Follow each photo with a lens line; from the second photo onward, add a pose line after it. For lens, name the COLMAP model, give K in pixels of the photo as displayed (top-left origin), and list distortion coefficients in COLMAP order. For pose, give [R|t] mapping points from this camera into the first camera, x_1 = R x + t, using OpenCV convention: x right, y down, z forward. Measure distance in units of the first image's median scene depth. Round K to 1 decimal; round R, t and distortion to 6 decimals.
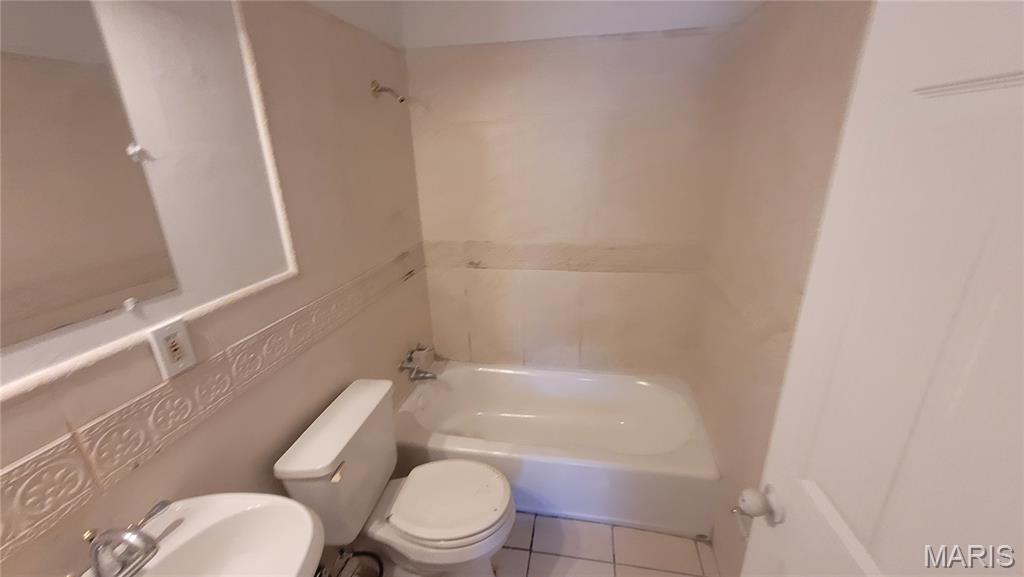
lens RADIAL K [[399.4, 0, 510.5], [0, 399.4, 285.7], [0, 0, 1]] dist [0.000739, -0.000143]
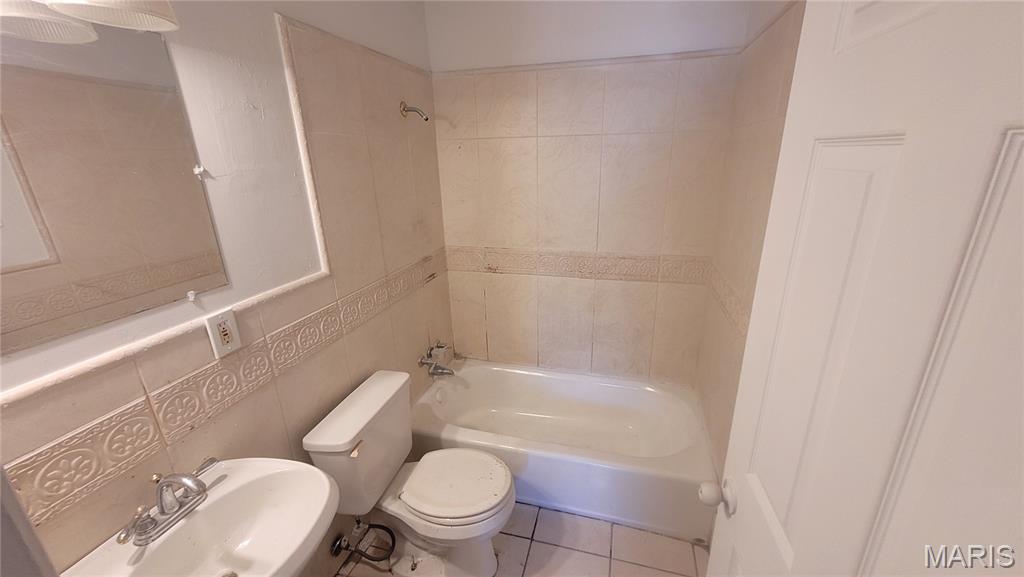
lens RADIAL K [[402.4, 0, 513.4], [0, 402.4, 290.6], [0, 0, 1]] dist [0.012578, -0.006328]
pose [[0.996031, 0.034004, -0.082261, 0.074390], [-0.033841, 0.999422, 0.003372, -0.003642], [0.082328, -0.000574, 0.996605, -0.087893]]
